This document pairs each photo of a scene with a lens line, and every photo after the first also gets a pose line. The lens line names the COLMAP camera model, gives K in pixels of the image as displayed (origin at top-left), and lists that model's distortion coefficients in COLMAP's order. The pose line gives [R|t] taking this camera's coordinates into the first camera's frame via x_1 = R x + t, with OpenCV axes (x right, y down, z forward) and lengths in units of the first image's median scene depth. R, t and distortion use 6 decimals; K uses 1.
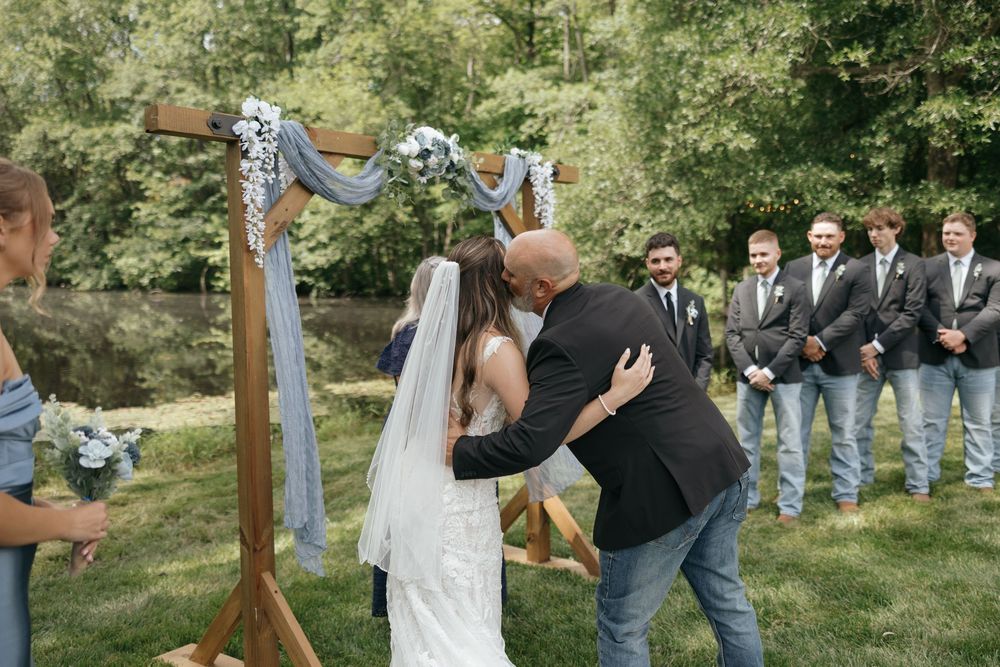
lens RADIAL K [[1032.9, 0, 495.5], [0, 1032.9, 329.7], [0, 0, 1]] dist [0.056713, 0.000000]
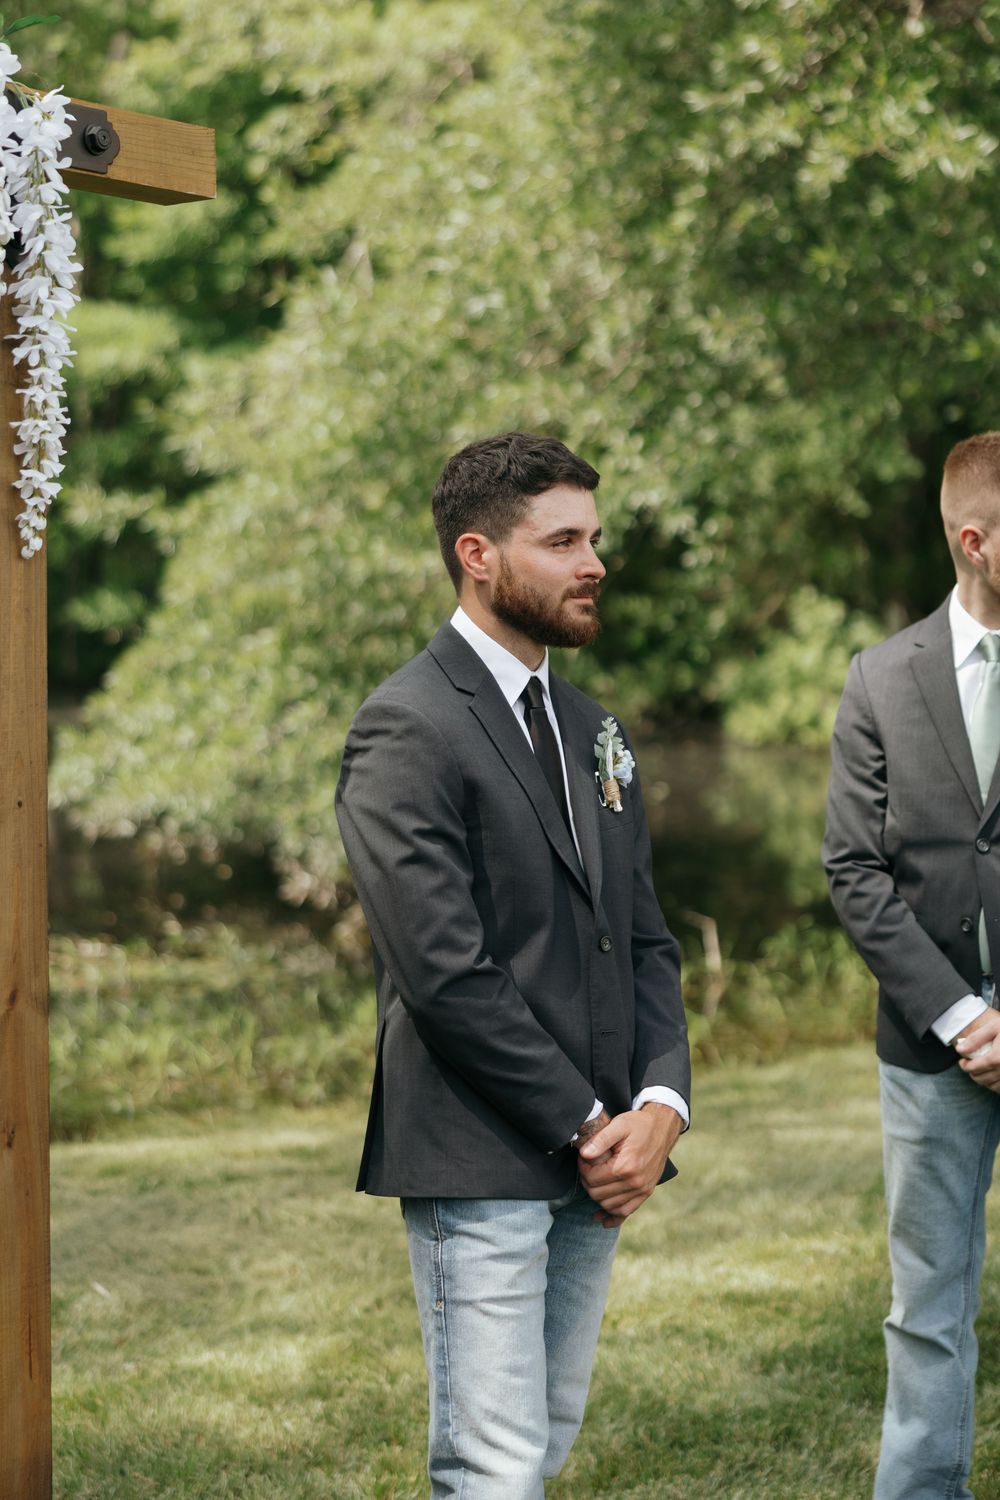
lens RADIAL K [[2744.7, 0, 504.1], [0, 2744.7, 747.3], [0, 0, 1]] dist [-0.041190, 0.000000]
pose [[0.997754, 0.012681, 0.065767, 0.061476], [-0.012418, 0.999913, -0.004409, -0.013062], [-0.065817, 0.003582, 0.997825, 0.234263]]
